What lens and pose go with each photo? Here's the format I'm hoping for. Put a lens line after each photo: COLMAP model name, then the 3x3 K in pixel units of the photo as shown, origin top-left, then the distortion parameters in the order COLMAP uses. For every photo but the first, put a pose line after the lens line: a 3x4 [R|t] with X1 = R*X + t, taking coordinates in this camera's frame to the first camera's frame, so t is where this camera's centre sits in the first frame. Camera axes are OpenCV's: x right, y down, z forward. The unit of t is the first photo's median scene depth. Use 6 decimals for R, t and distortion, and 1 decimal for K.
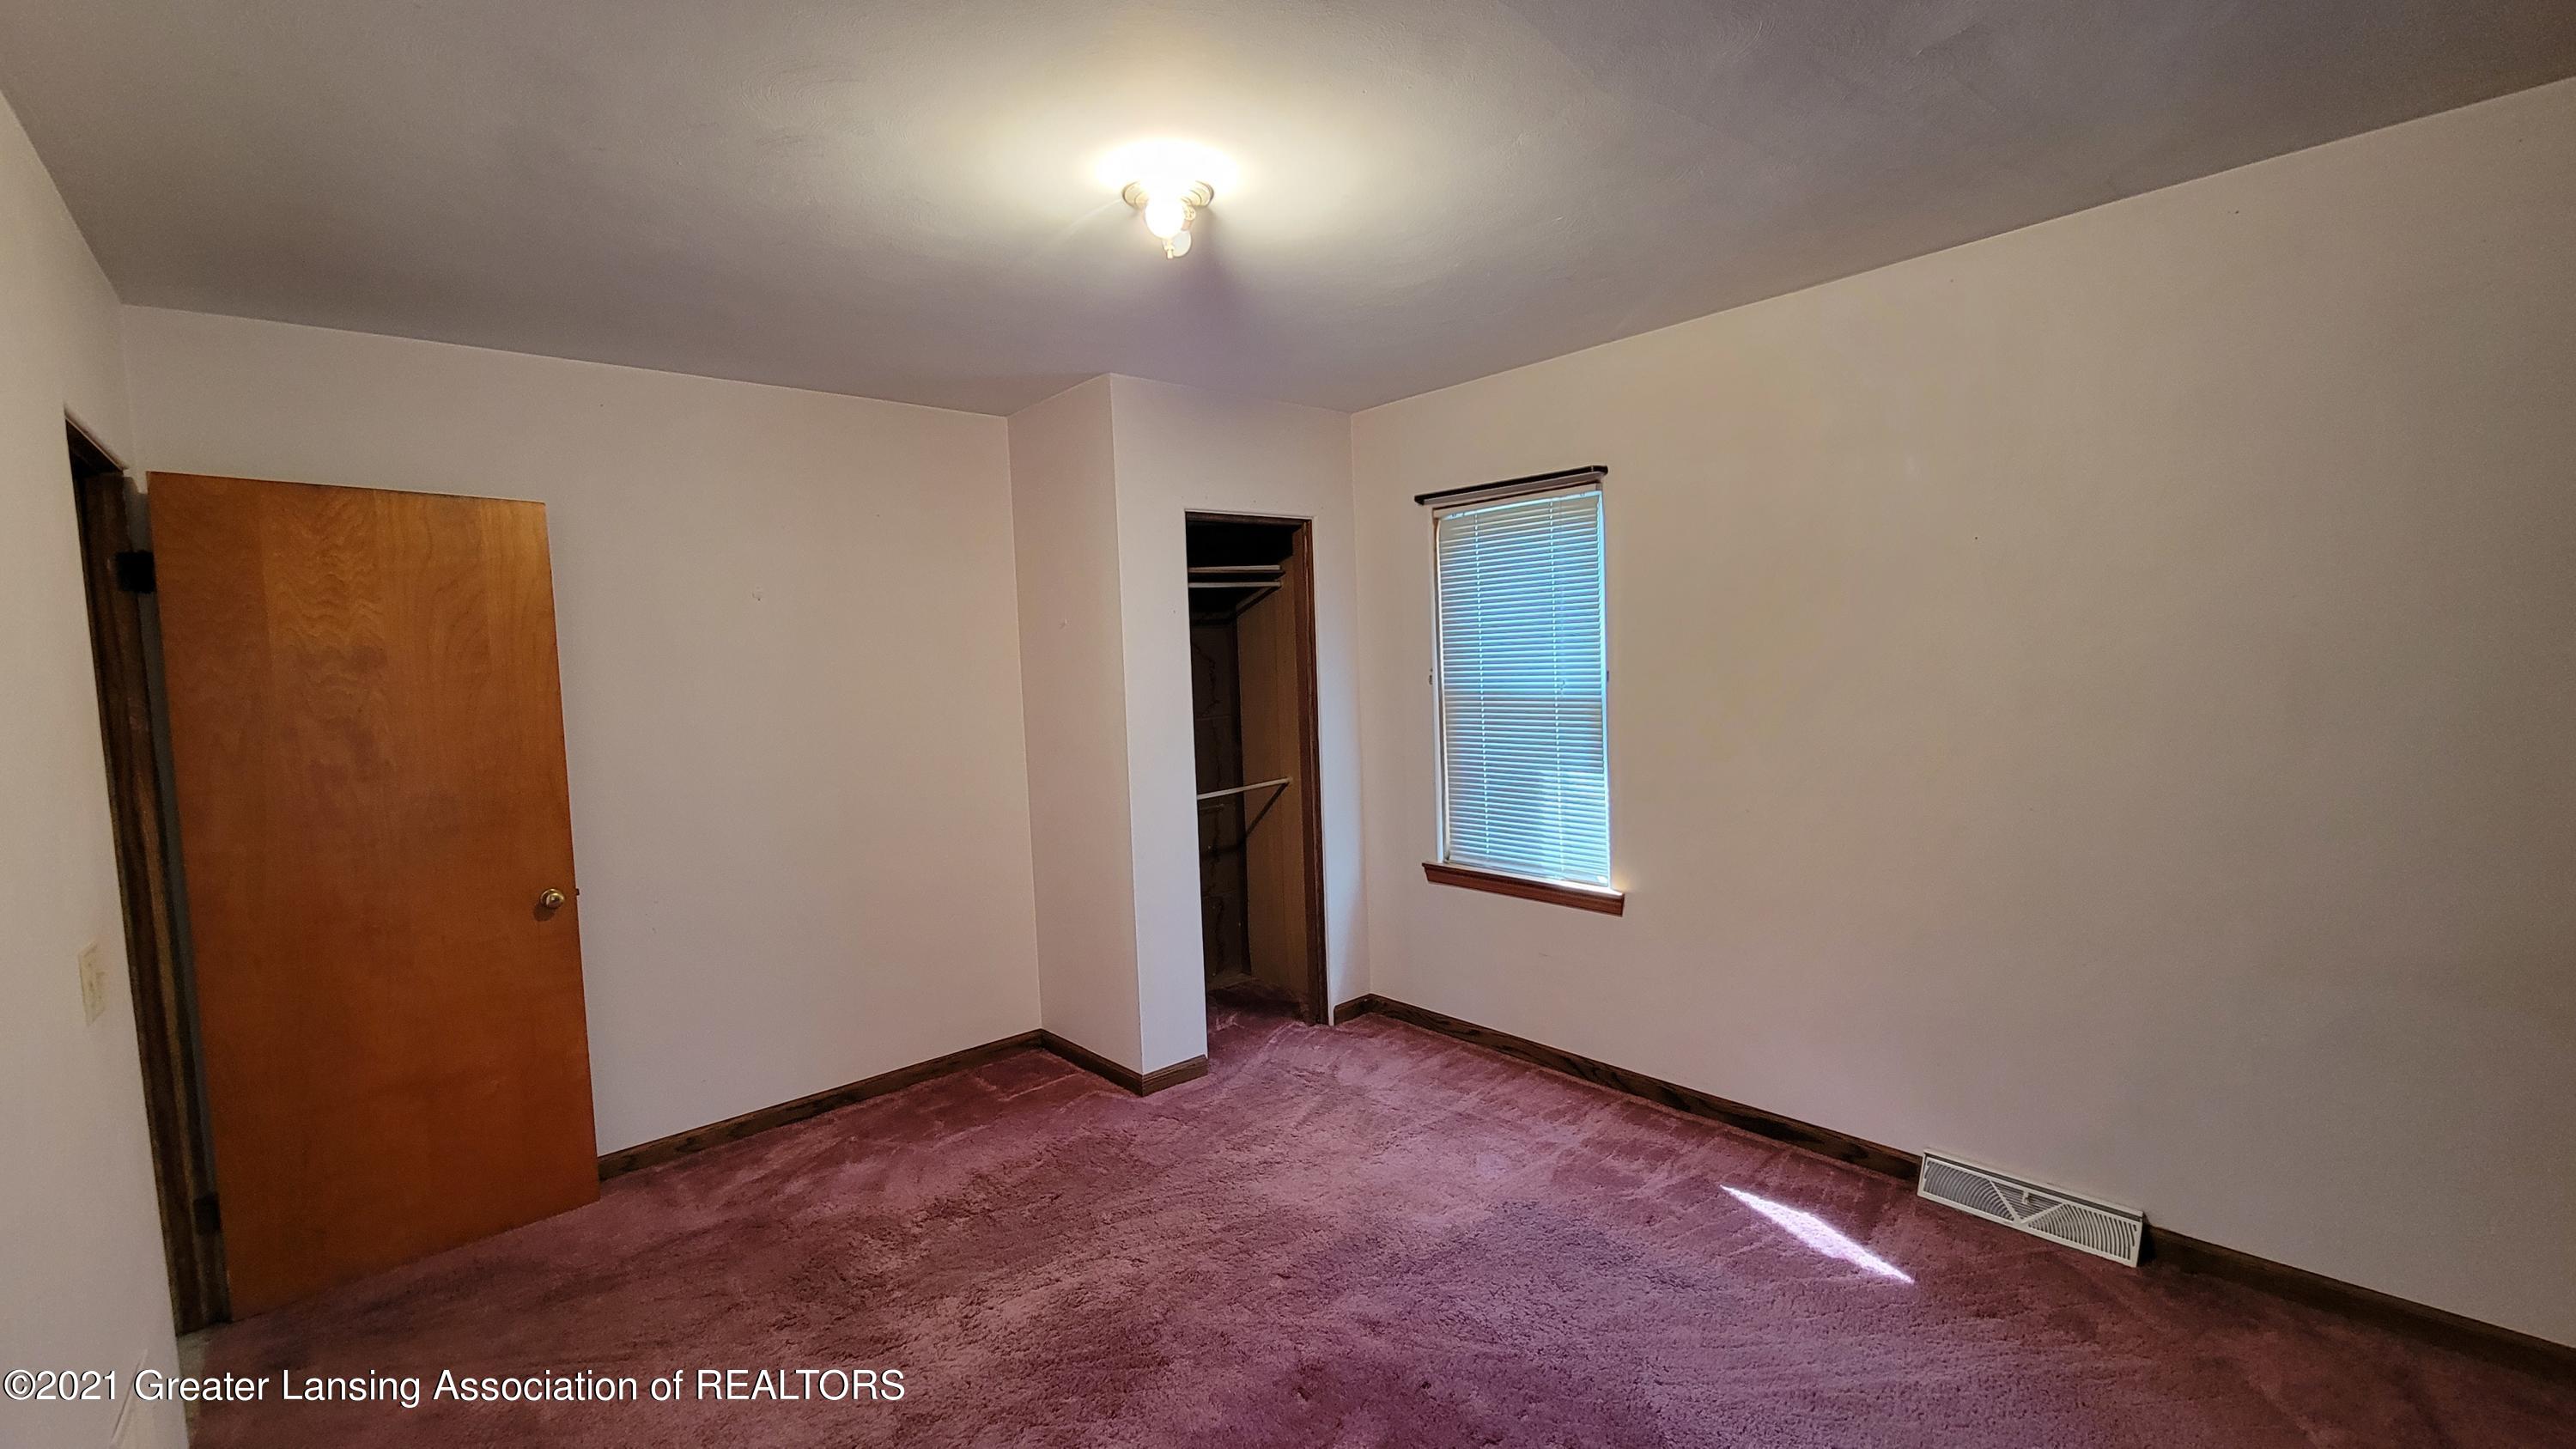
lens RADIAL K [[1054.7, 0, 1281.4], [0, 1054.7, 725.0], [0, 0, 1]] dist [-0.001565, -0.000290]
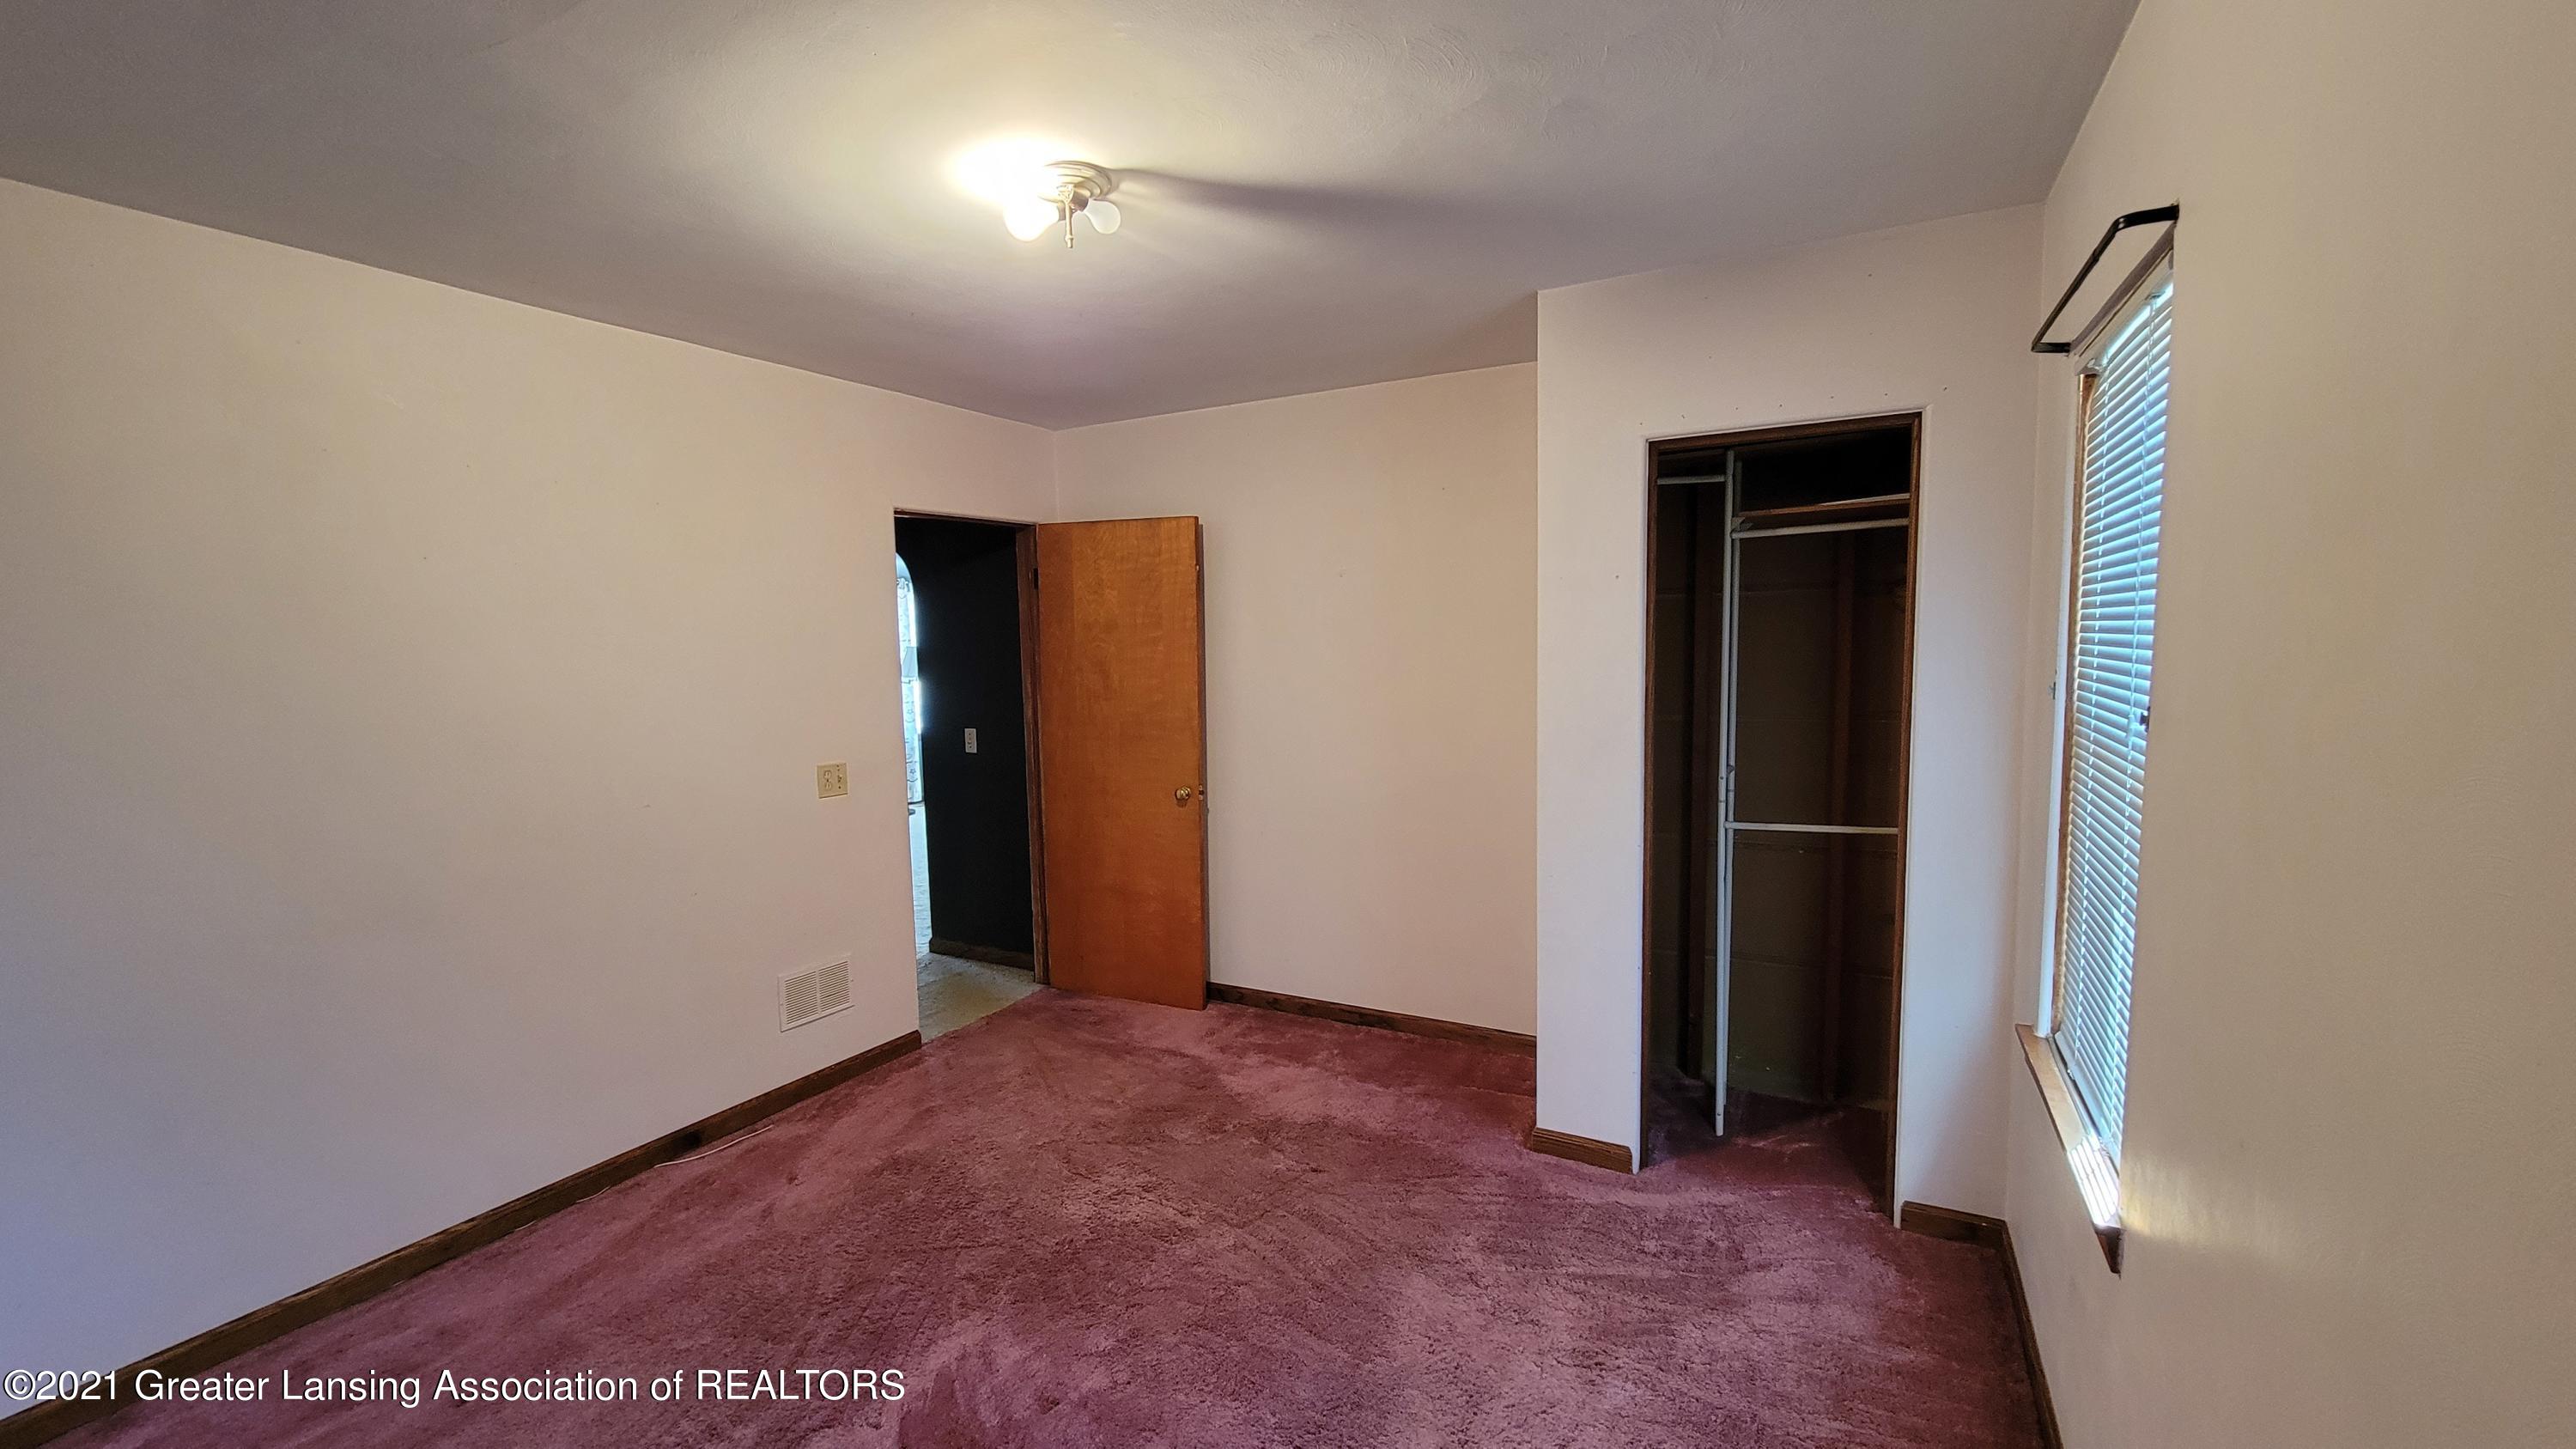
lens RADIAL K [[1054.7, 0, 1282.3], [0, 1054.7, 728.7], [0, 0, 1]] dist [-0.001565, -0.000290]
pose [[0.339869, 0.114016, -0.933536, 0.667192], [-0.057973, 0.993276, 0.100206, -0.072950], [0.938684, 0.020063, 0.344194, 0.607796]]
